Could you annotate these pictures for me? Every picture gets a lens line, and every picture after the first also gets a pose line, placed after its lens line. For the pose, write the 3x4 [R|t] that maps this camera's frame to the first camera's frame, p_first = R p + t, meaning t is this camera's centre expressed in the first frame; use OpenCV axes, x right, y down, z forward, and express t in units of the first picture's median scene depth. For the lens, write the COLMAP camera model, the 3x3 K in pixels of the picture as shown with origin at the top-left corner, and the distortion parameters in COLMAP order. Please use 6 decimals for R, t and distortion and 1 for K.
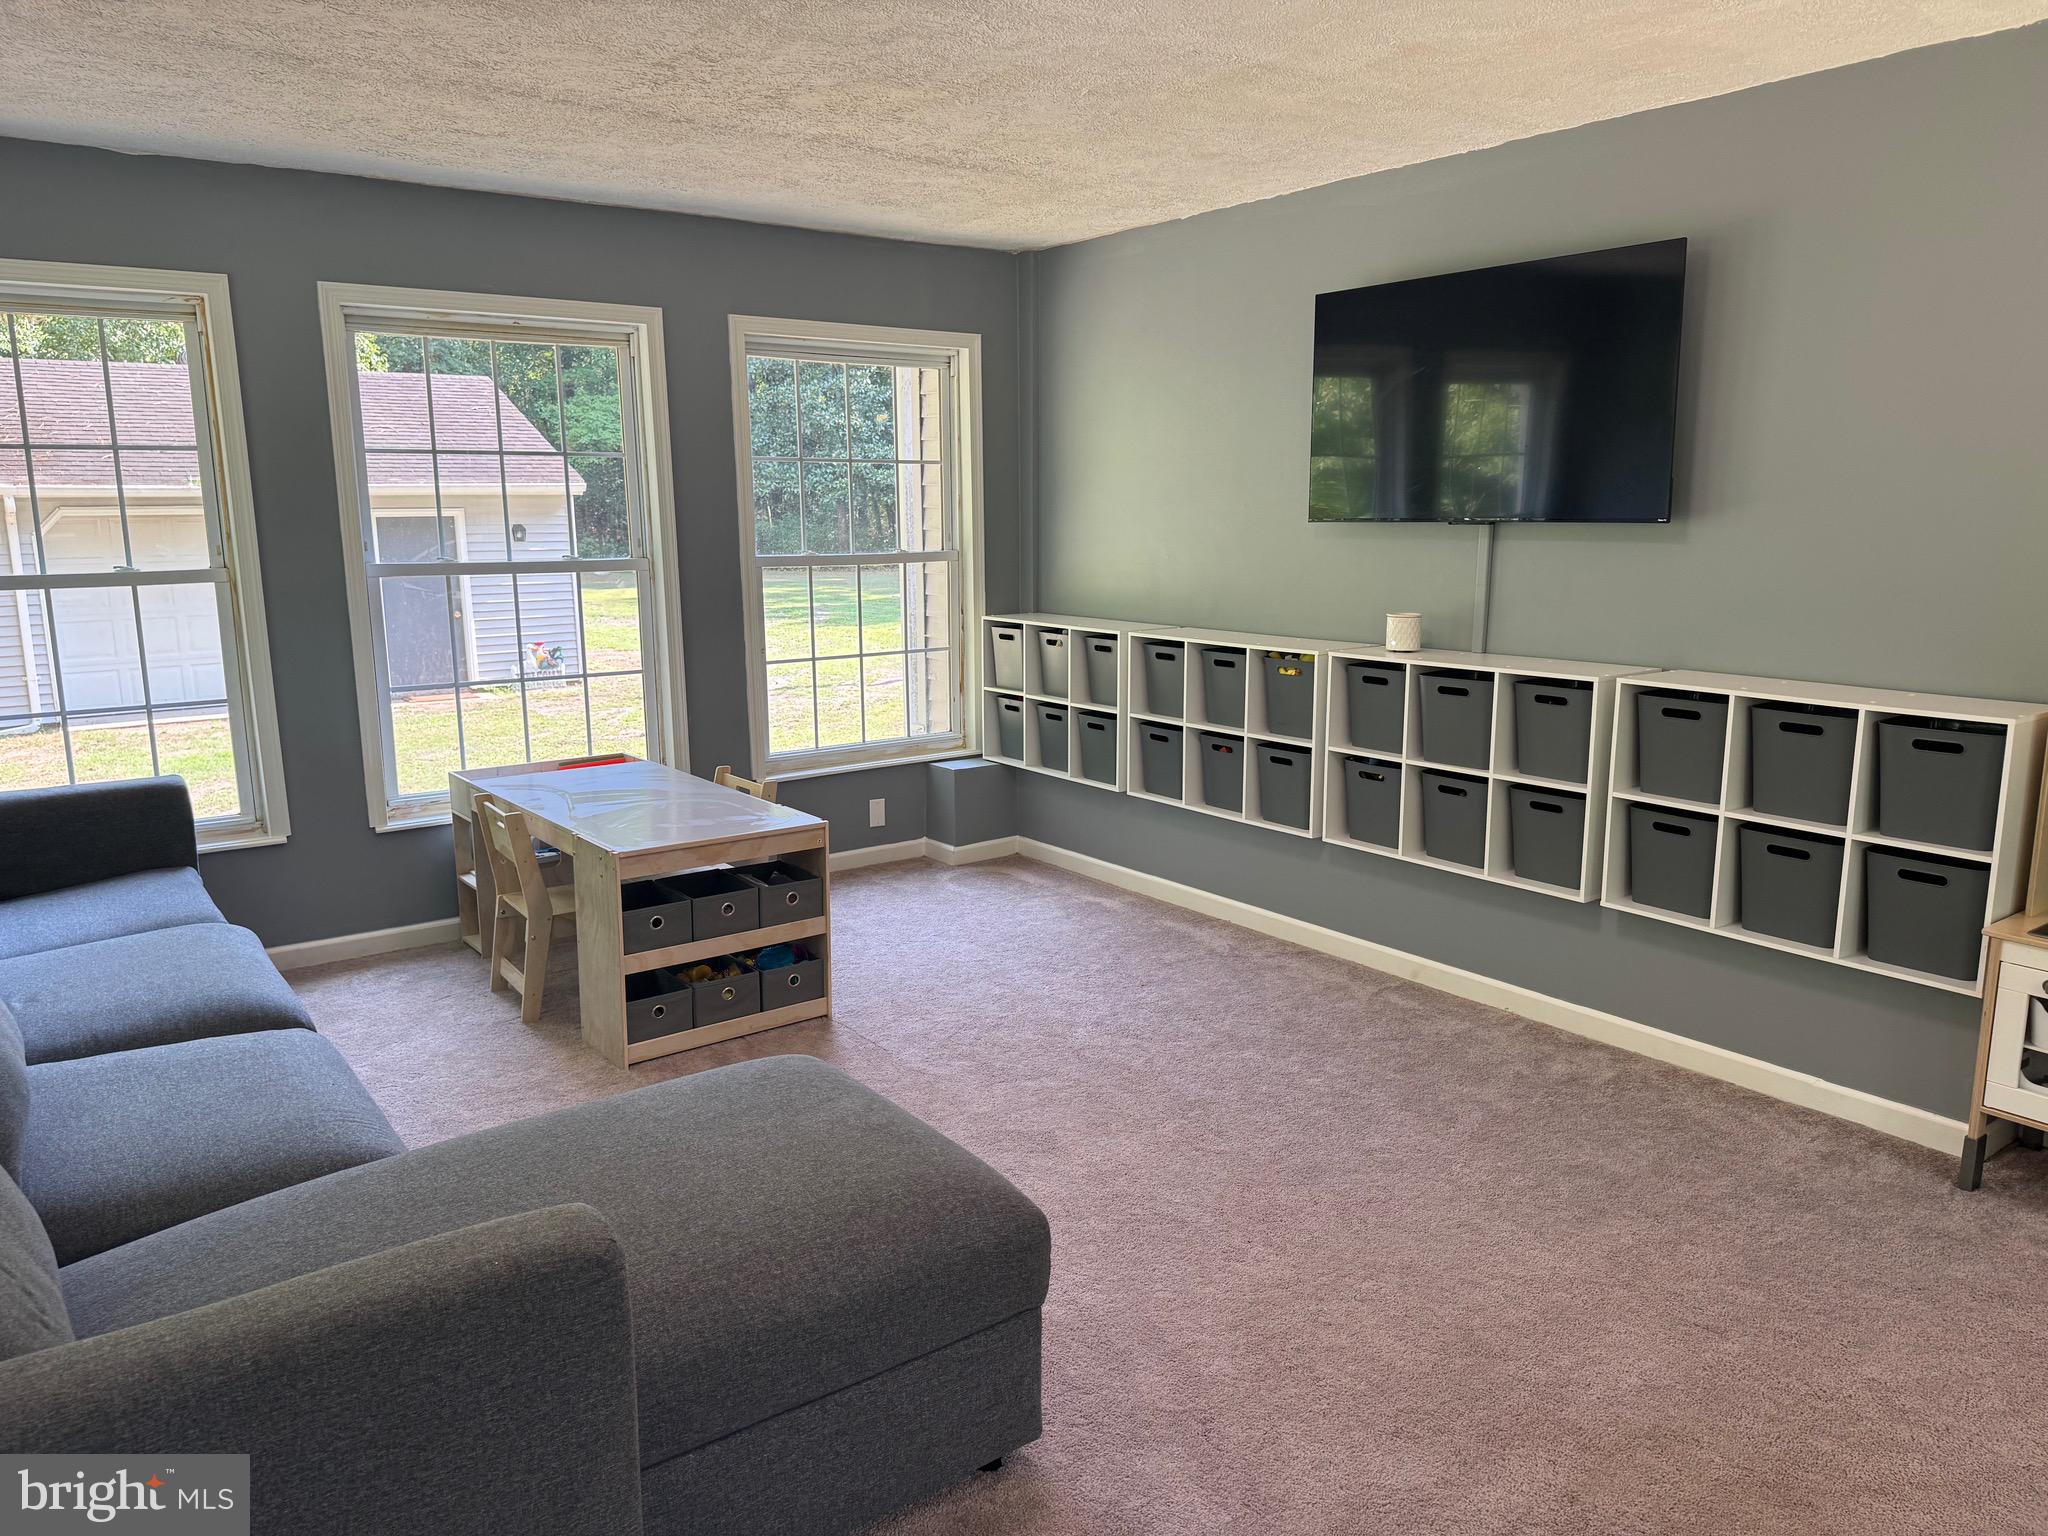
lens RADIAL K [[1436.1, 0, 1024.0], [0, 1436.1, 768.0], [0, 0, 1]] dist [0.158363, -0.205200]
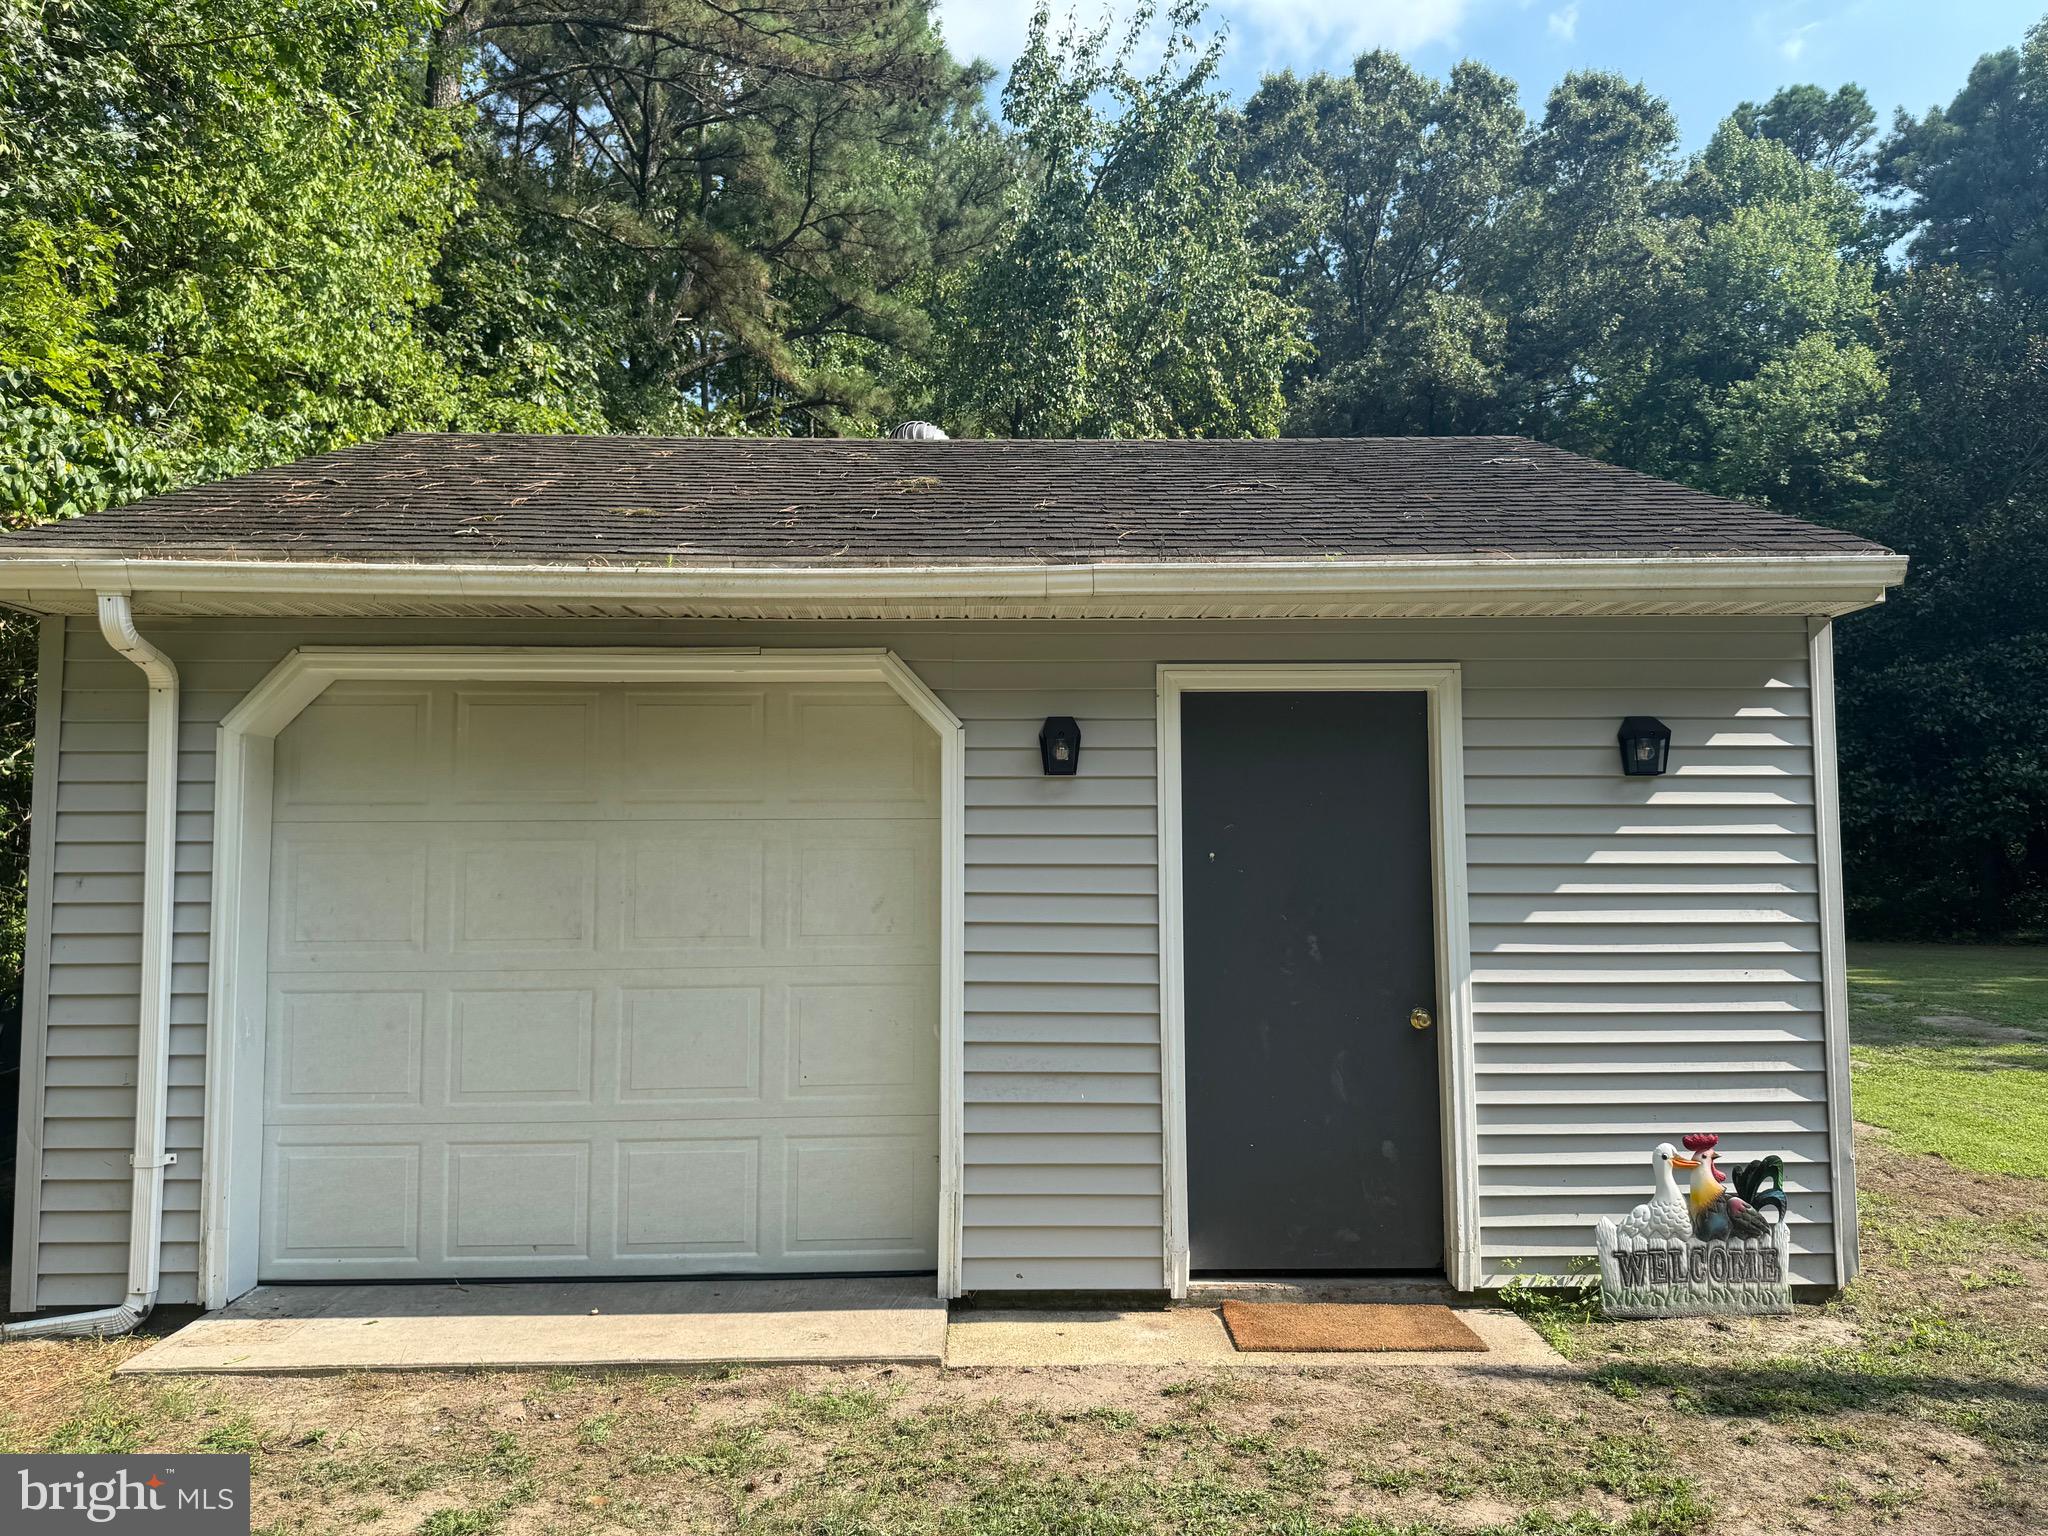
lens RADIAL K [[1436.1, 0, 1024.0], [0, 1436.1, 768.0], [0, 0, 1]] dist [0.158363, -0.205200]
pose [[0.809451, -0.029922, -0.586424, -0.272292], [-0.113200, 0.972015, -0.205847, -0.082221], [0.576172, 0.233006, 0.783411, 0.700476]]
